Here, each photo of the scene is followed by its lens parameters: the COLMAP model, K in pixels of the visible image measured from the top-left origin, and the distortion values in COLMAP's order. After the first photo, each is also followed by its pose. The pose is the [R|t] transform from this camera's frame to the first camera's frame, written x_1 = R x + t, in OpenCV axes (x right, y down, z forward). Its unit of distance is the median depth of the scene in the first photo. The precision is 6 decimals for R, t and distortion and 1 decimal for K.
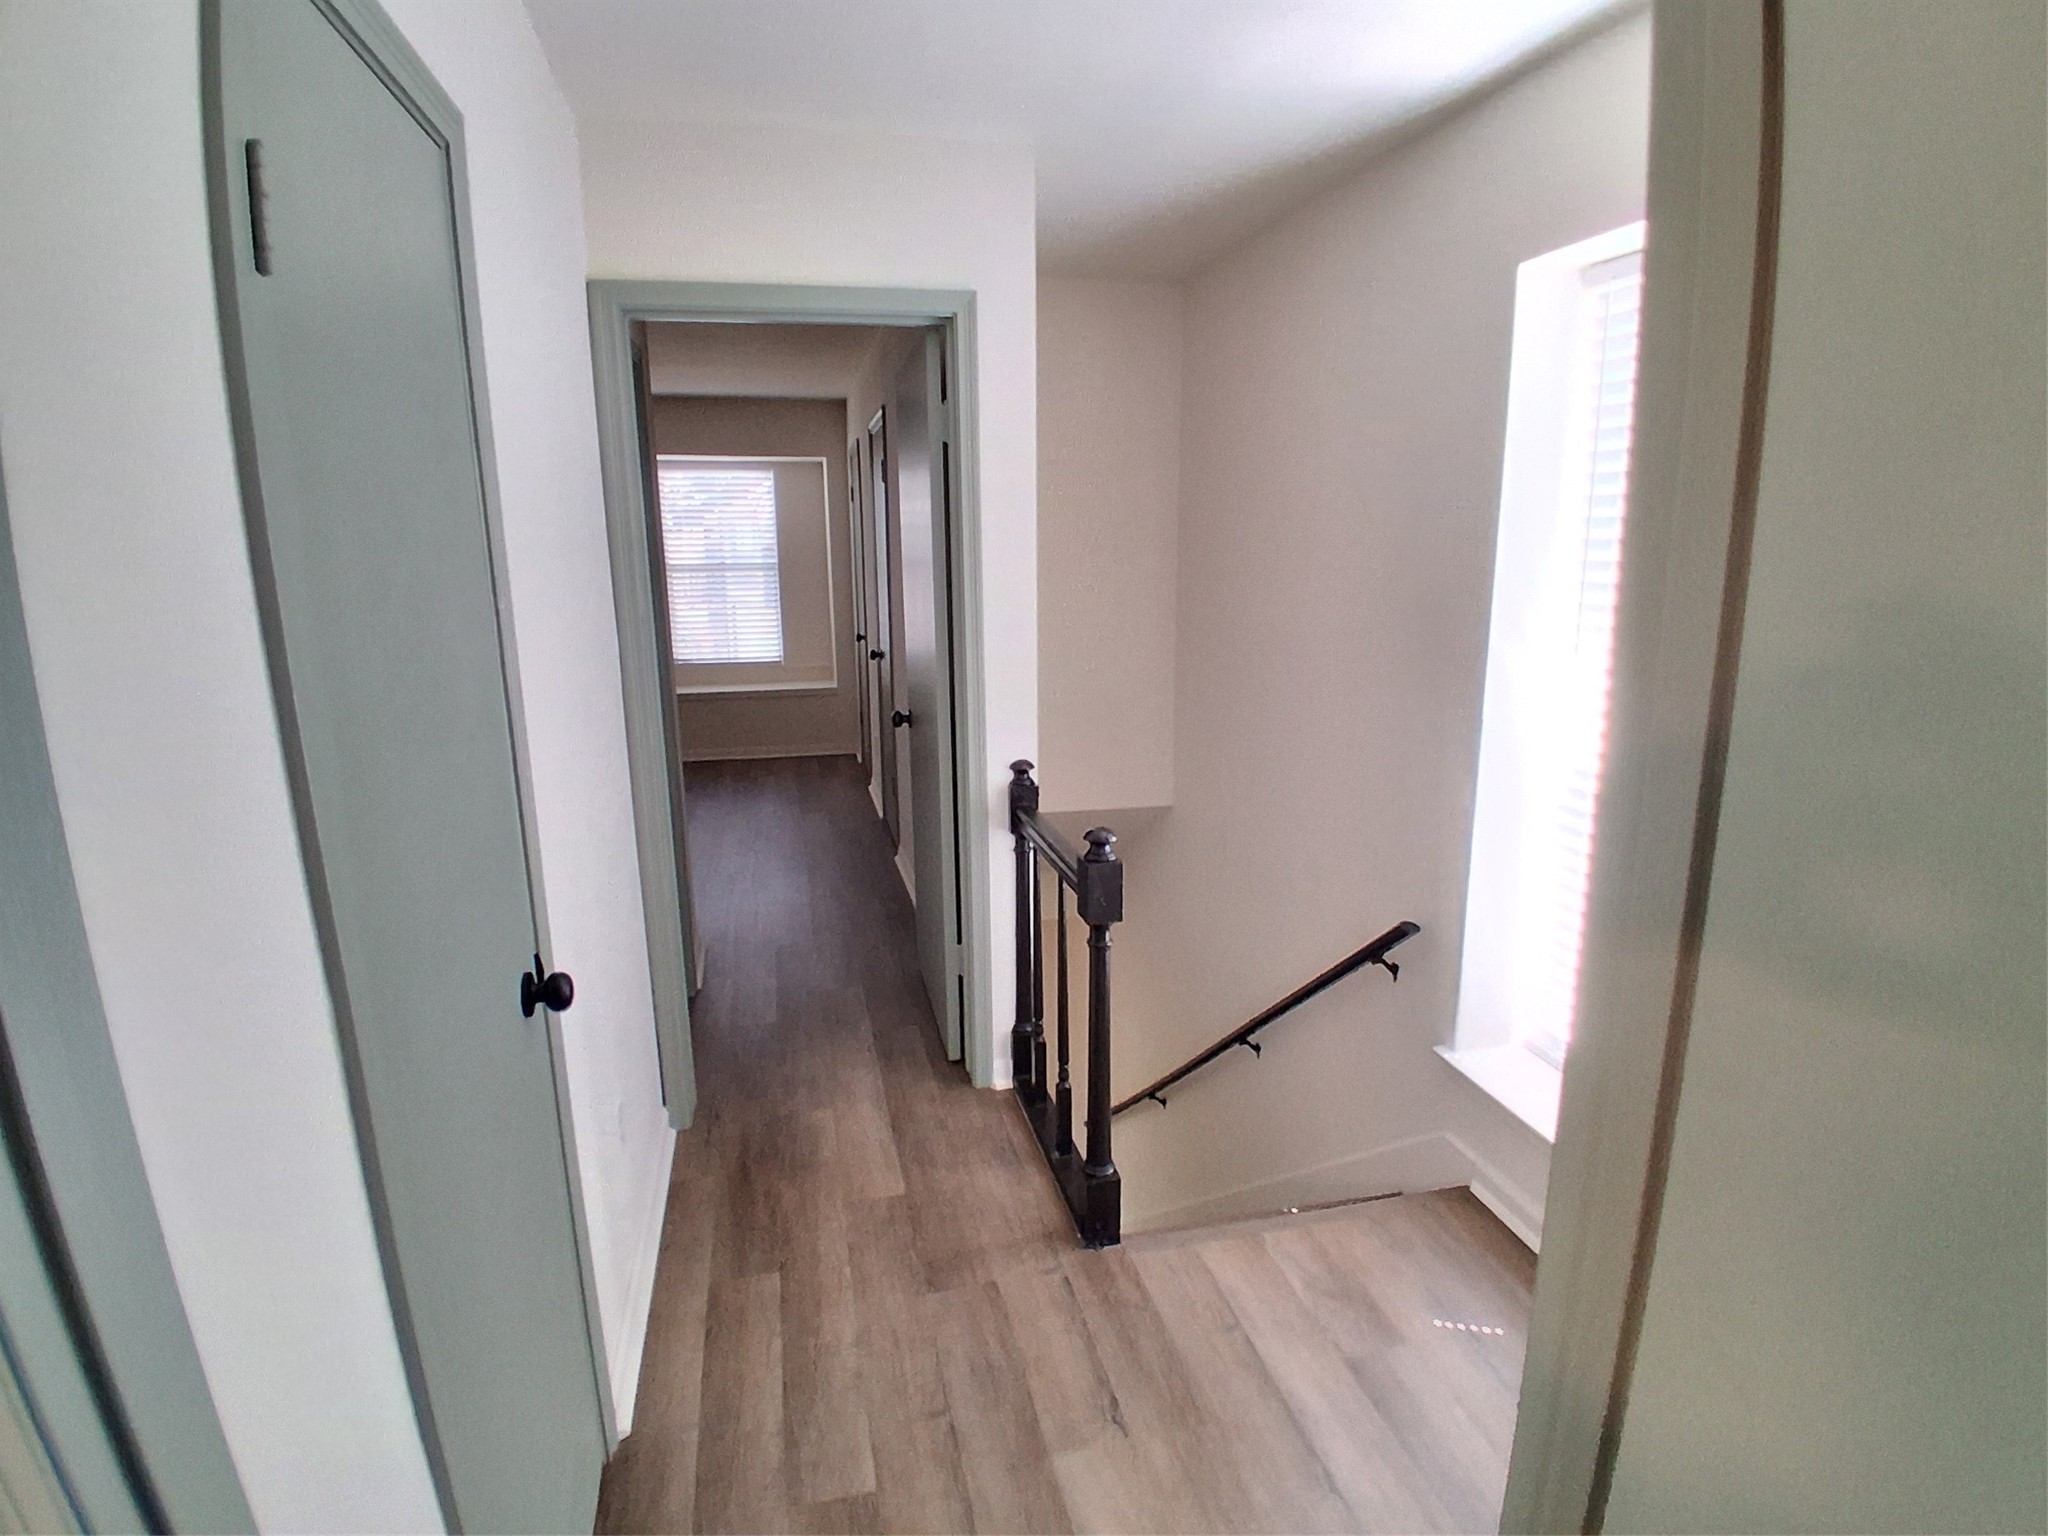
lens RADIAL K [[1056.2, 0, 1022.4], [0, 1056.2, 766.5], [0, 0, 1]] dist [-0.004341, -0.000247]
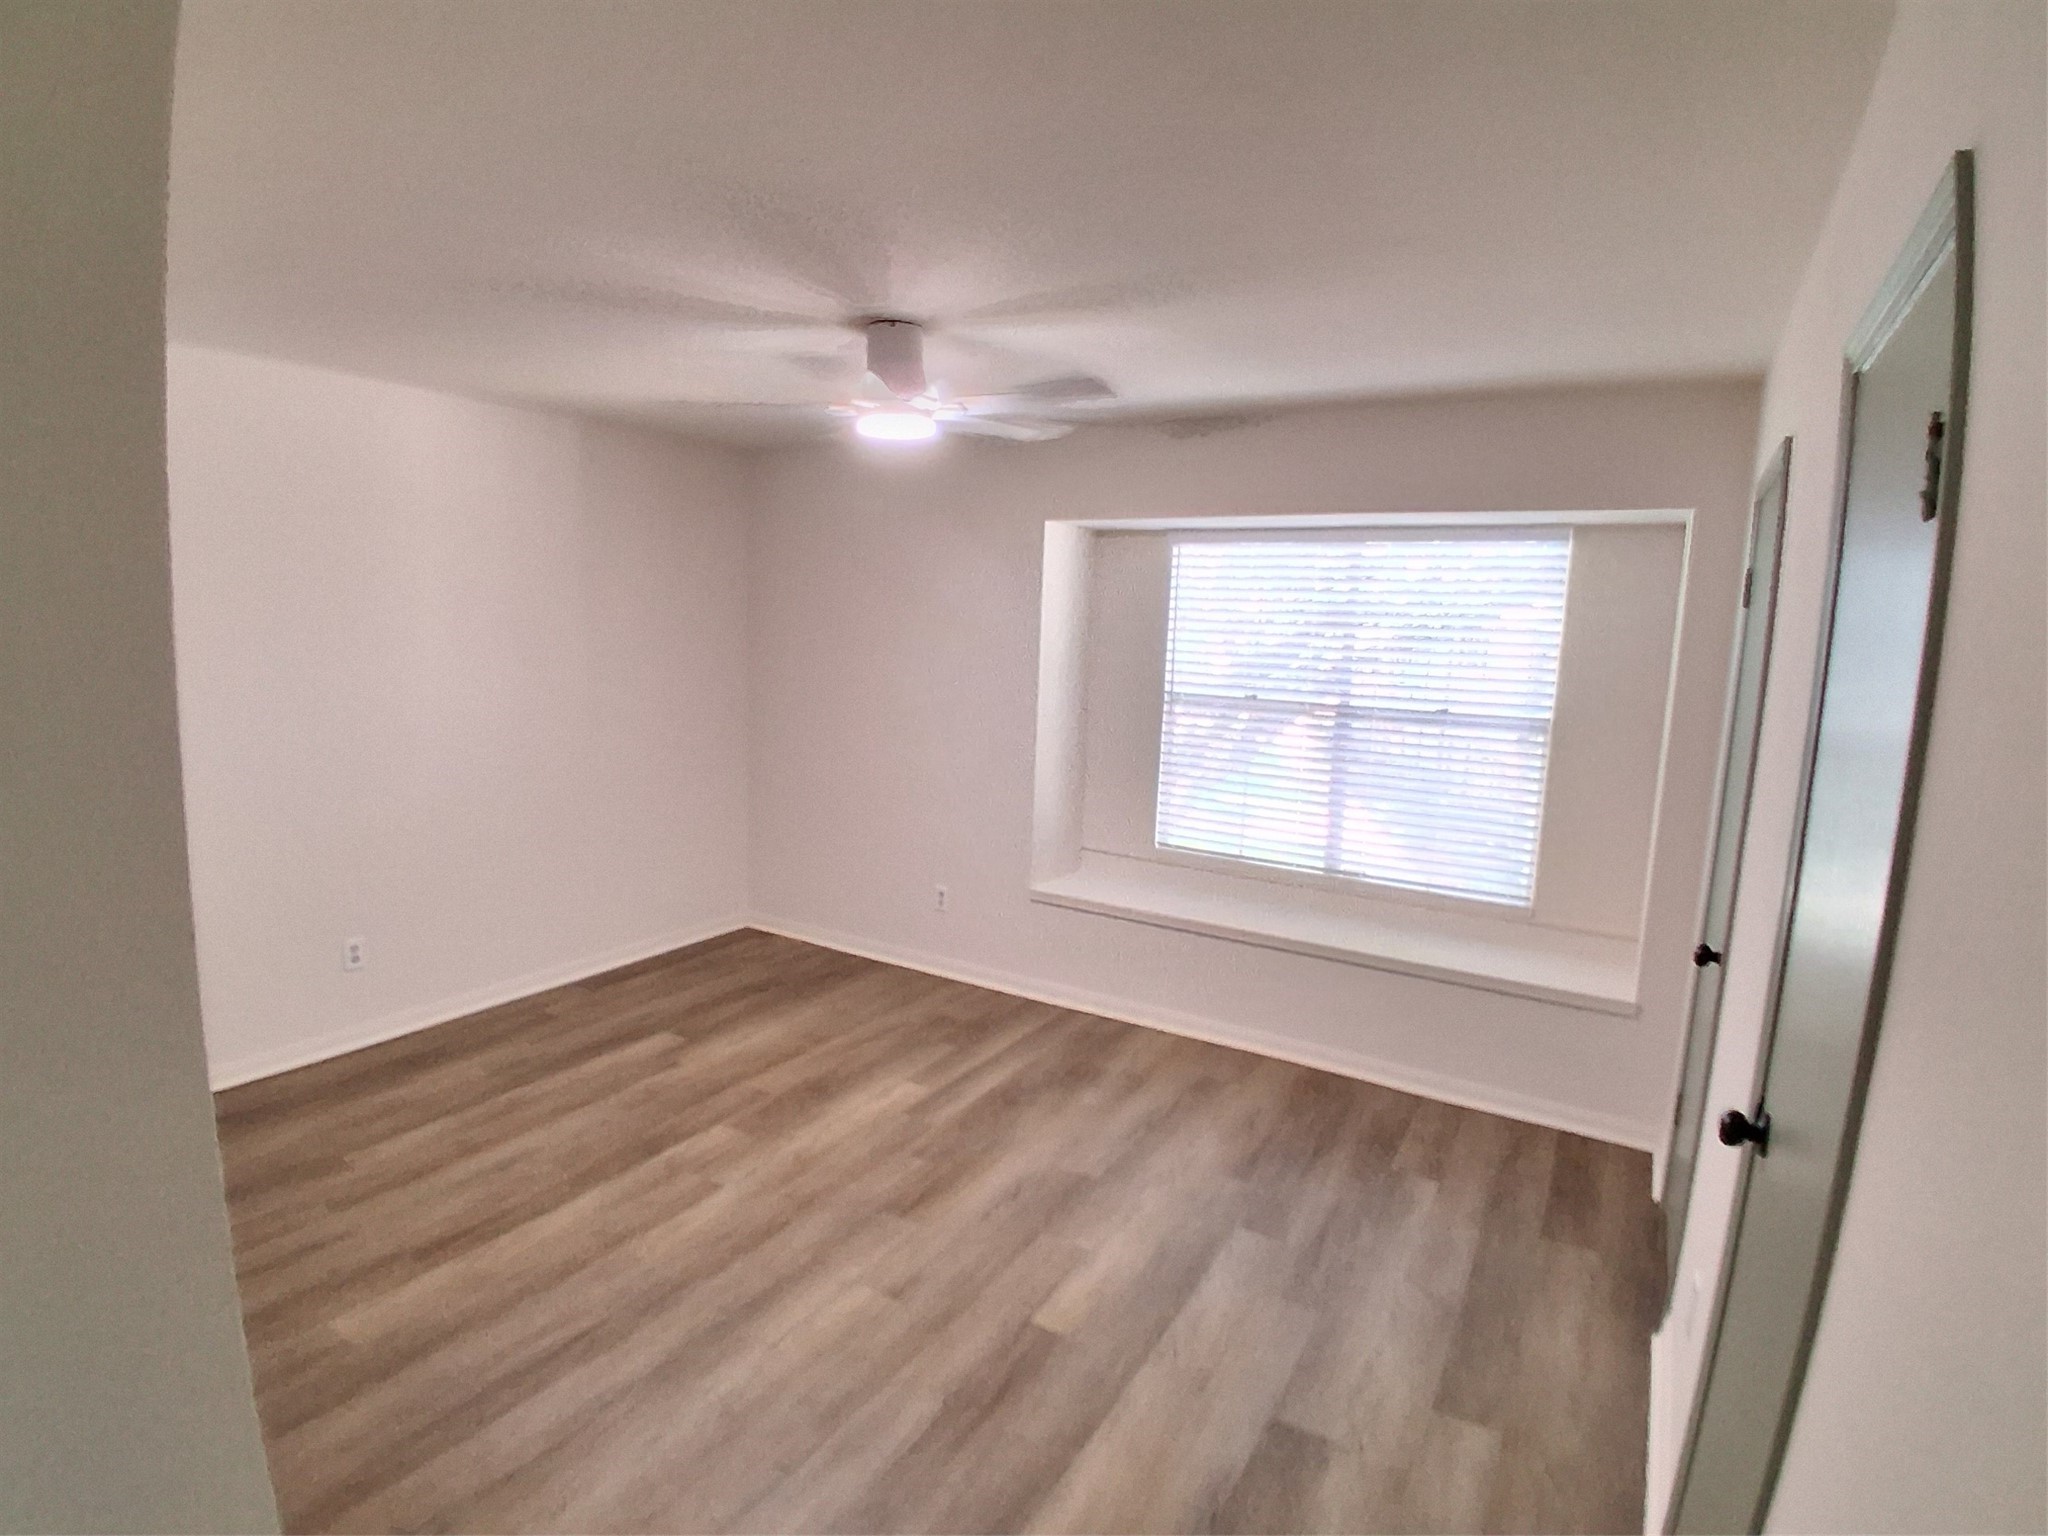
lens RADIAL K [[1056.2, 0, 1027.1], [0, 1056.2, 762.6], [0, 0, 1]] dist [-0.004341, -0.000247]
pose [[0.729241, 0.126958, -0.672376, -0.075480], [-0.188718, 0.981842, -0.019287, -0.120941], [0.657718, 0.140954, 0.739959, 0.482688]]
